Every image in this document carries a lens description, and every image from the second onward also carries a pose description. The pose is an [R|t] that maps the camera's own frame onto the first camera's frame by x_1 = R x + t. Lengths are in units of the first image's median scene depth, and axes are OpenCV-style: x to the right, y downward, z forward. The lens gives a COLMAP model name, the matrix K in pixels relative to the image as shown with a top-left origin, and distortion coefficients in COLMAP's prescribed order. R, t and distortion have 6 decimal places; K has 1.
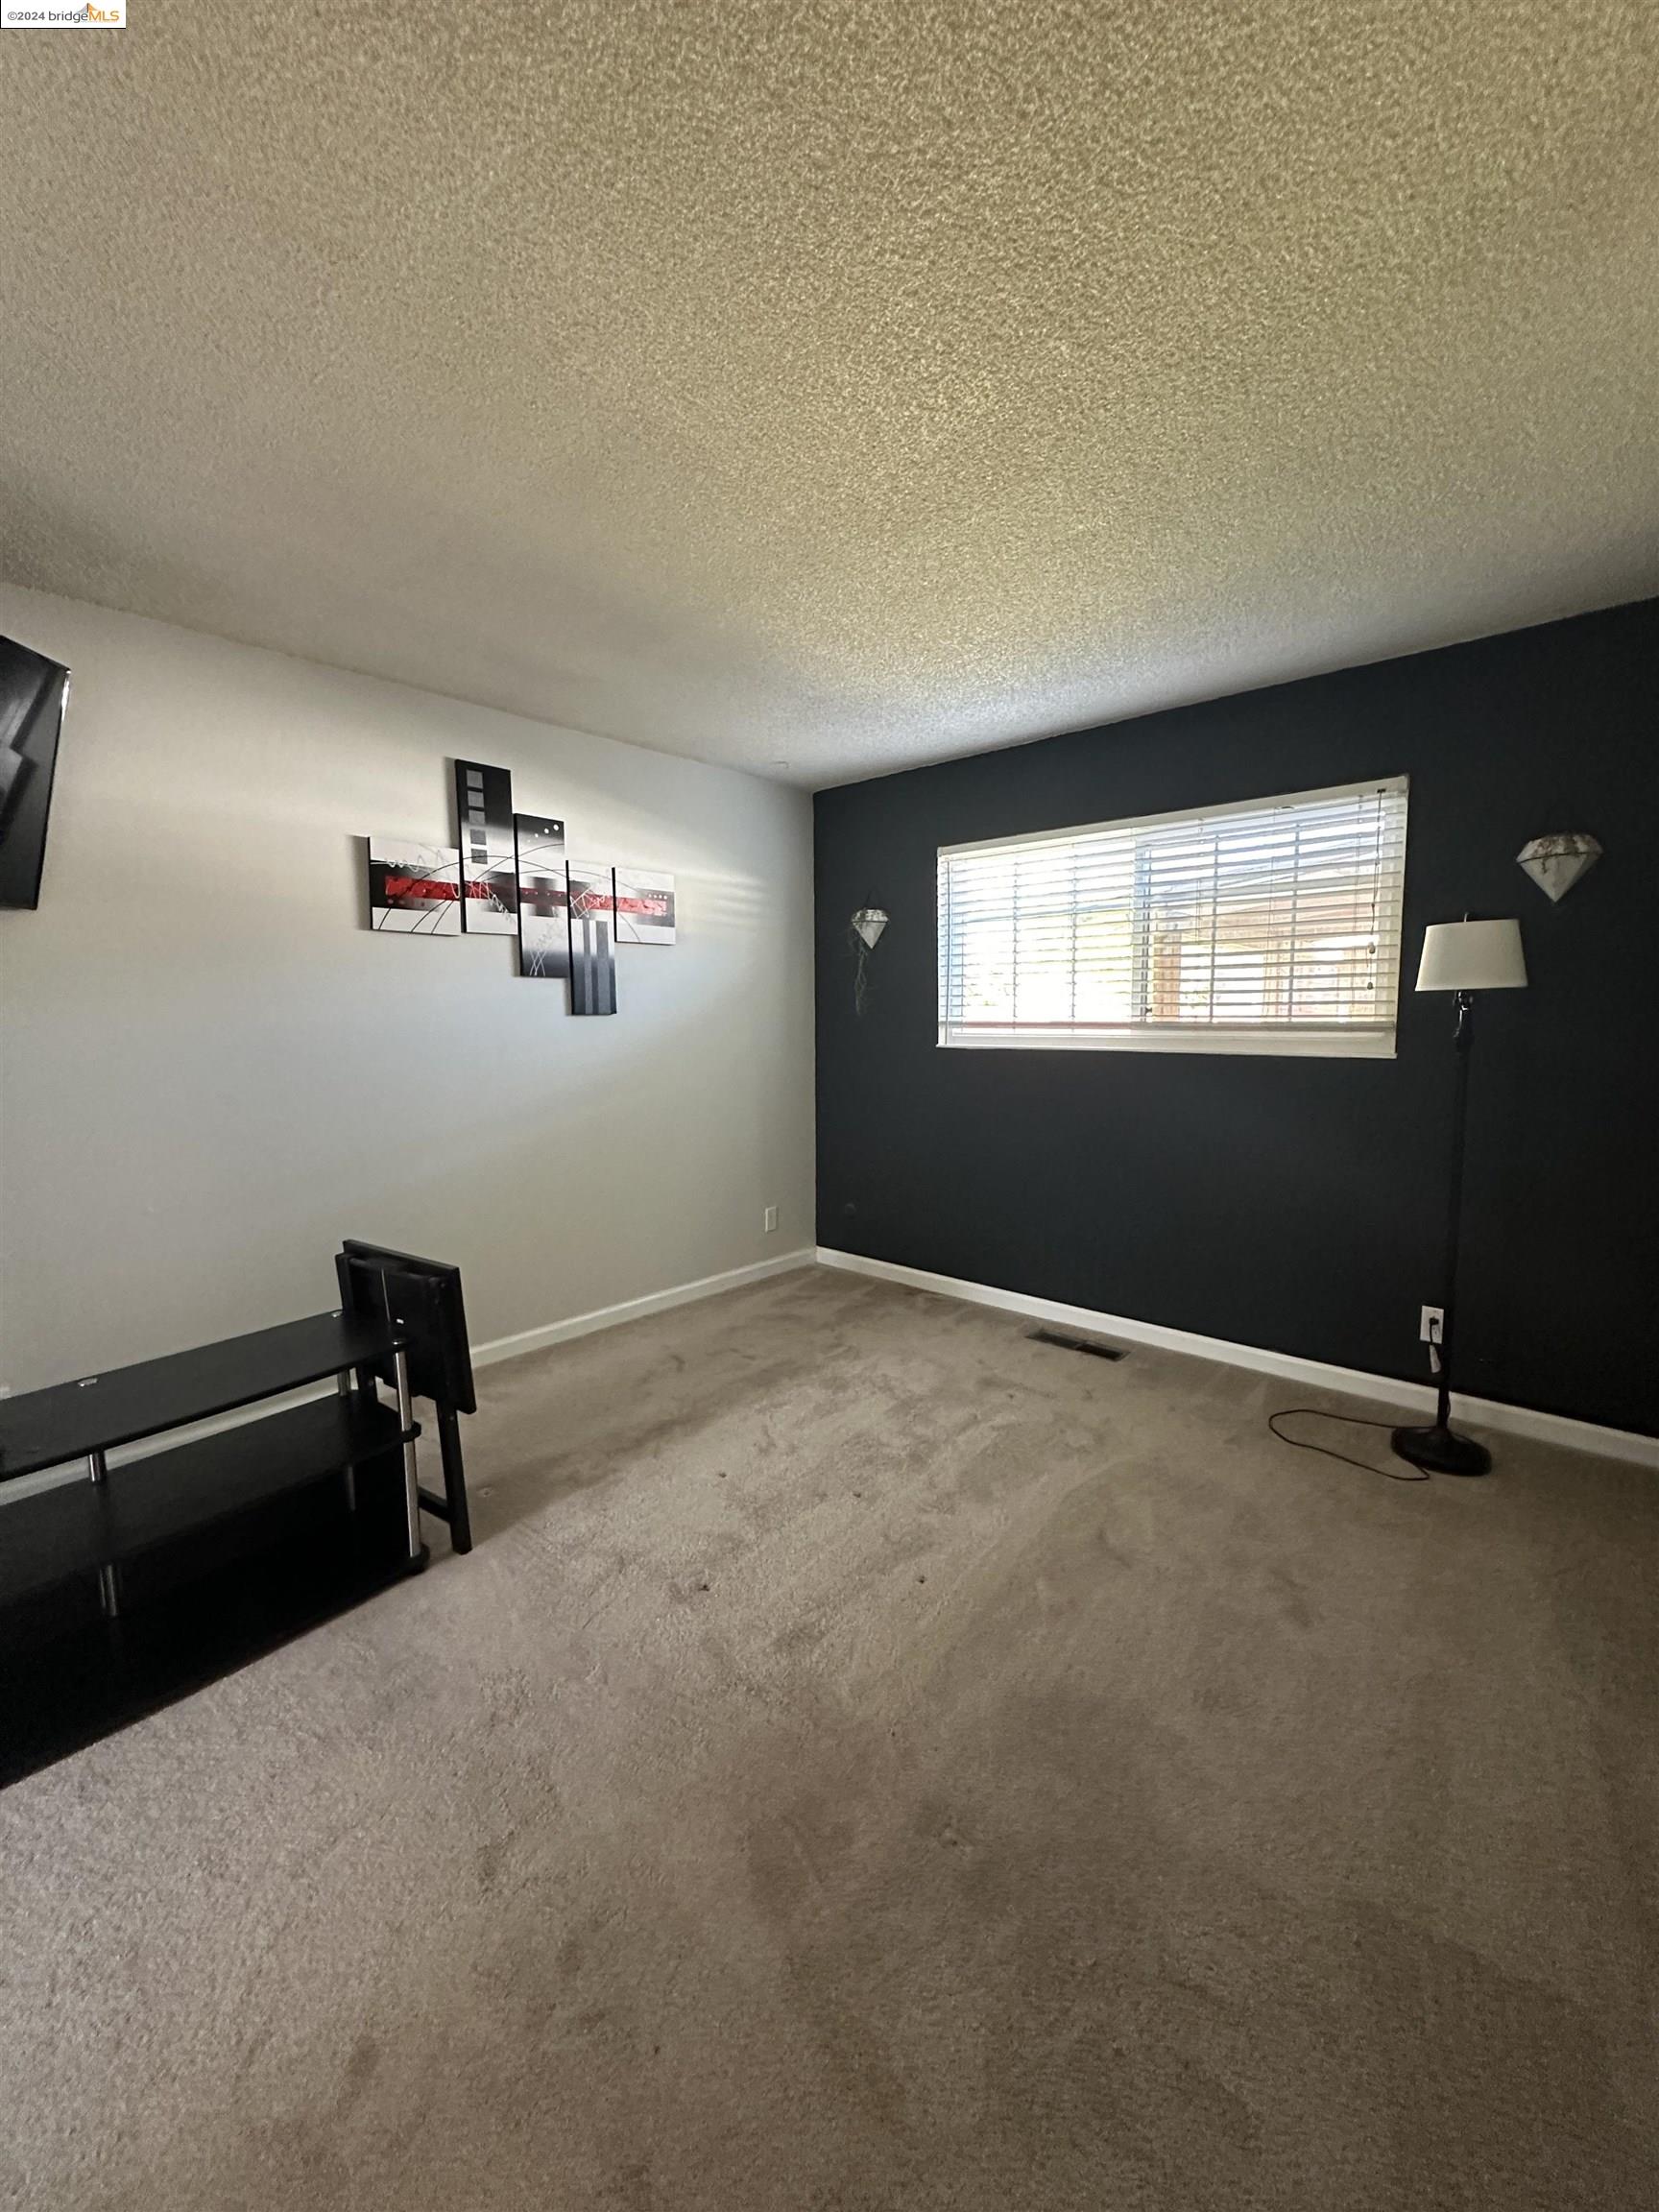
lens RADIAL K [[885.5, 0, 829.5], [0, 885.5, 1099.2], [0, 0, 1]] dist [-0.002263, 0.000231]
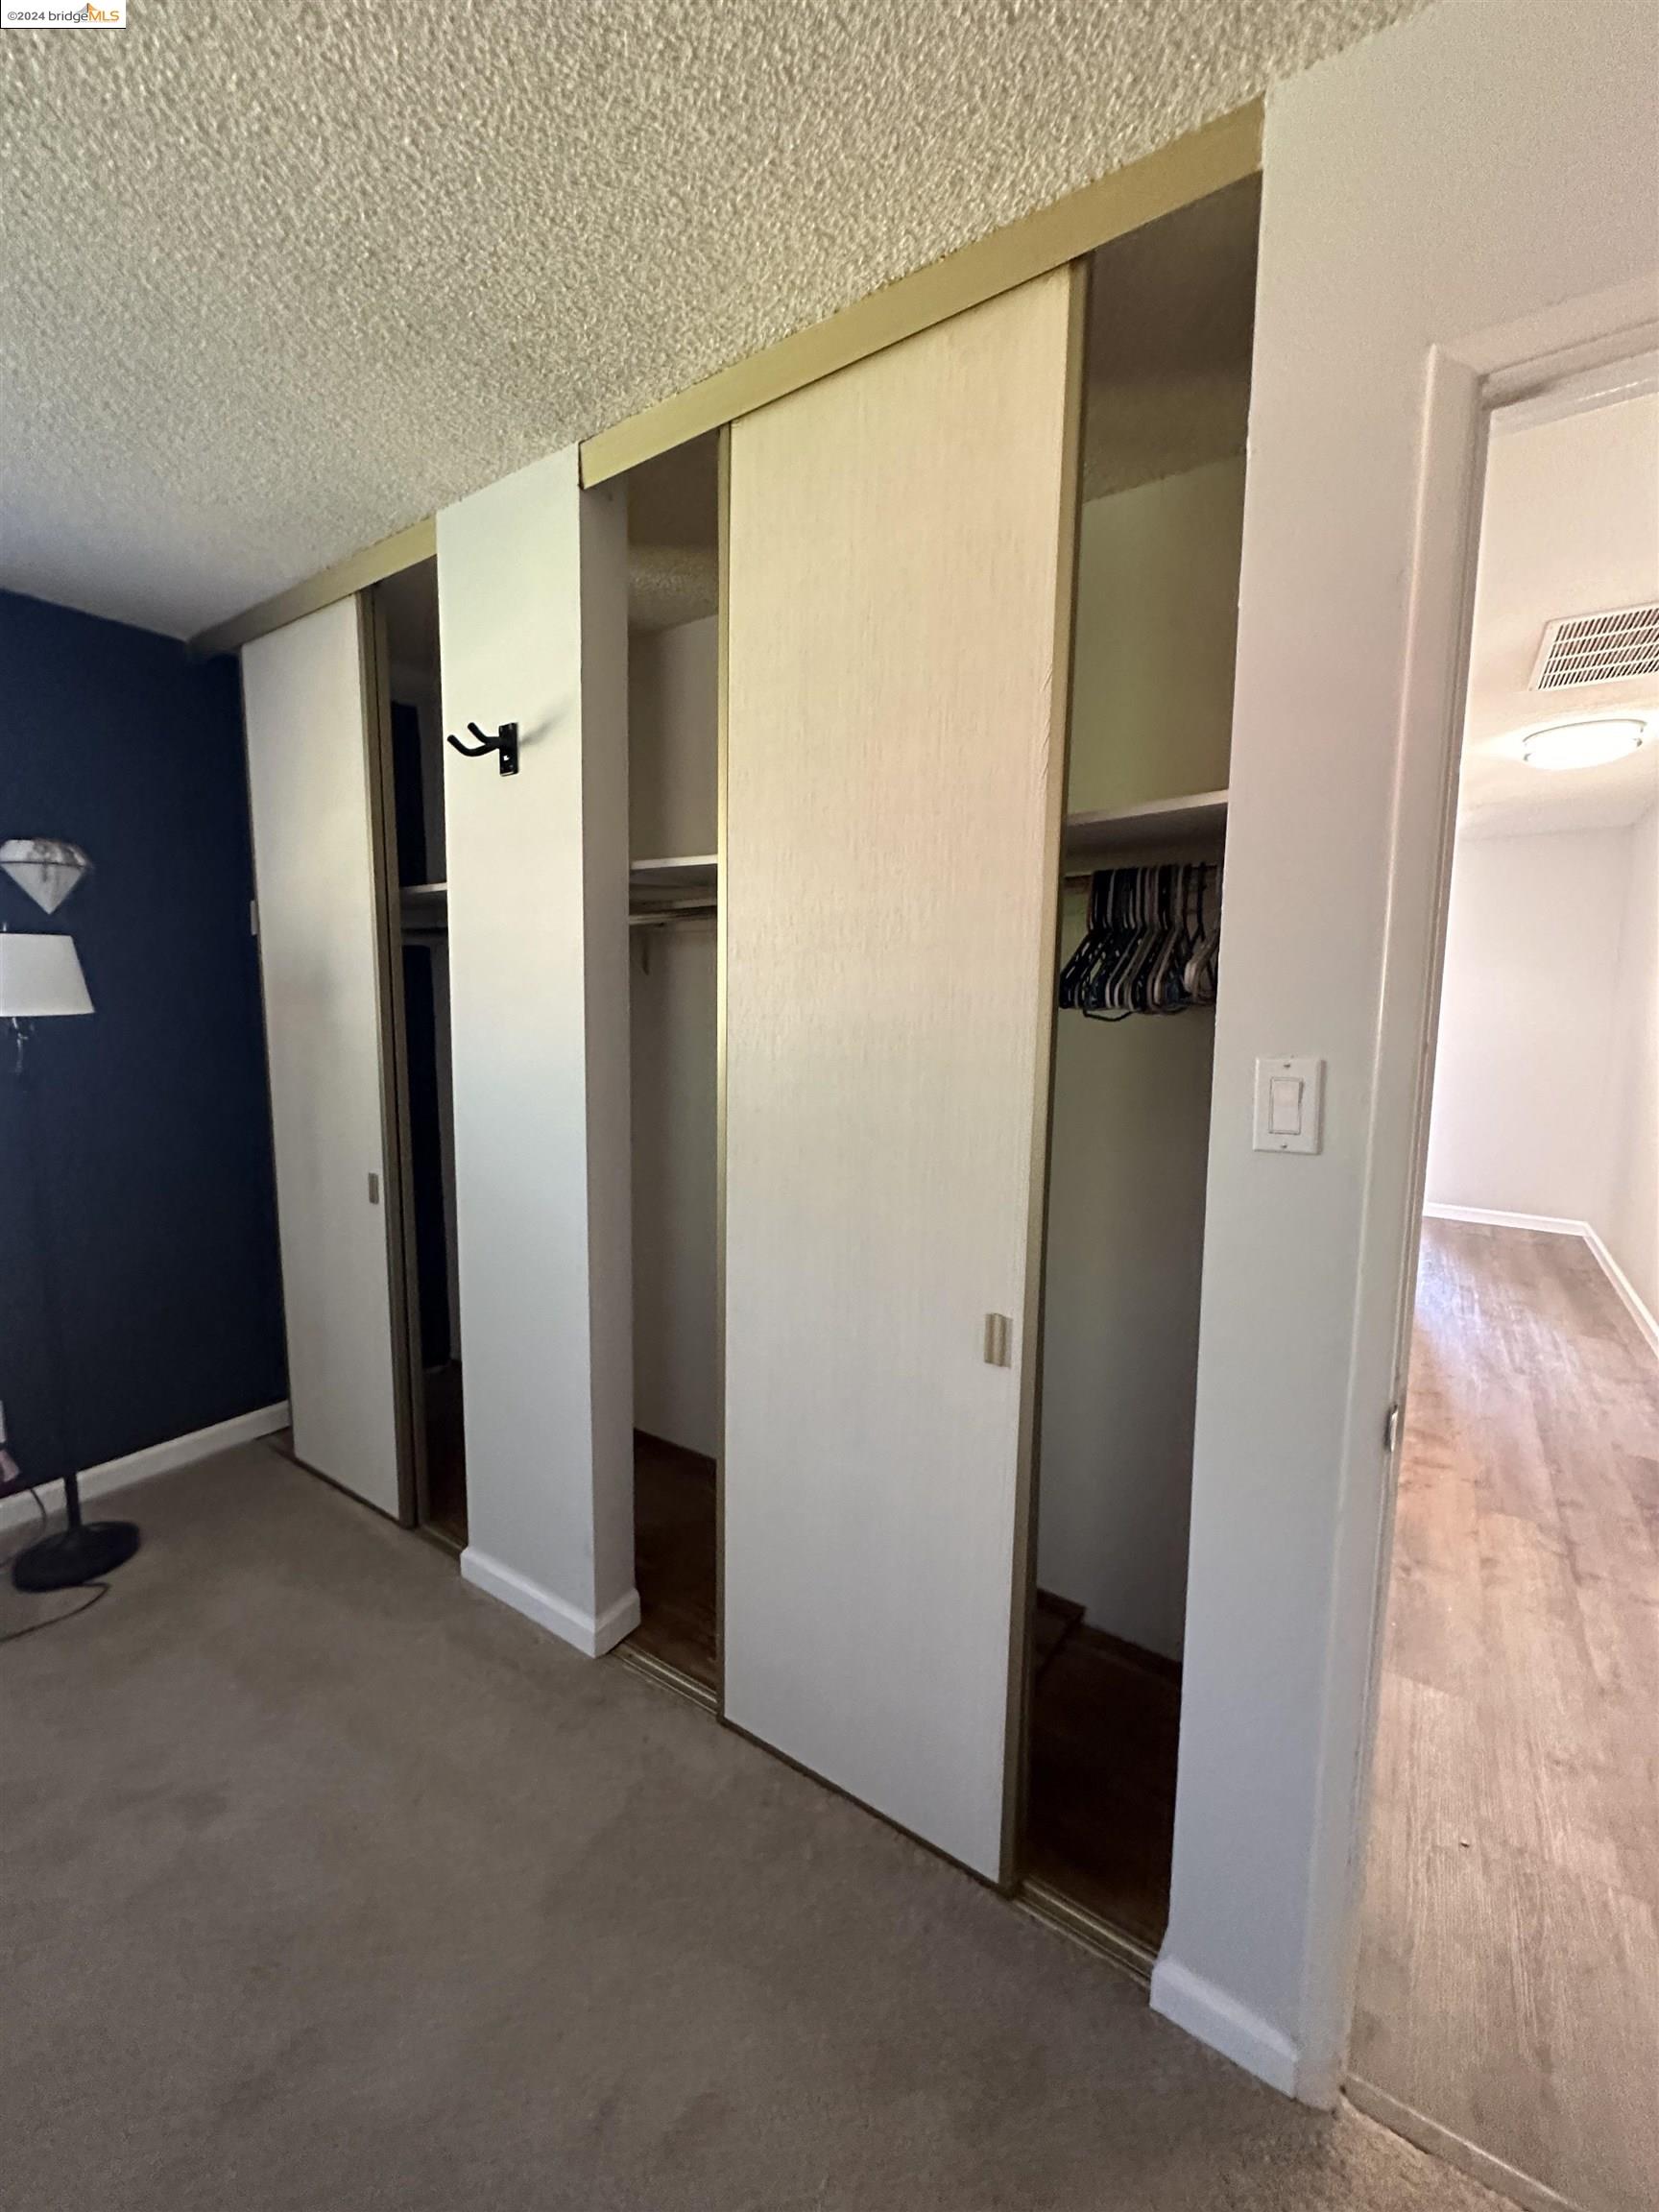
lens RADIAL K [[885.5, 0, 829.5], [0, 885.5, 1099.2], [0, 0, 1]] dist [-0.002263, 0.000231]
pose [[-0.129736, -0.105280, 0.985944, -0.394376], [0.093334, 0.988636, 0.117848, -0.138406], [-0.987146, 0.107311, -0.118436, 0.692451]]
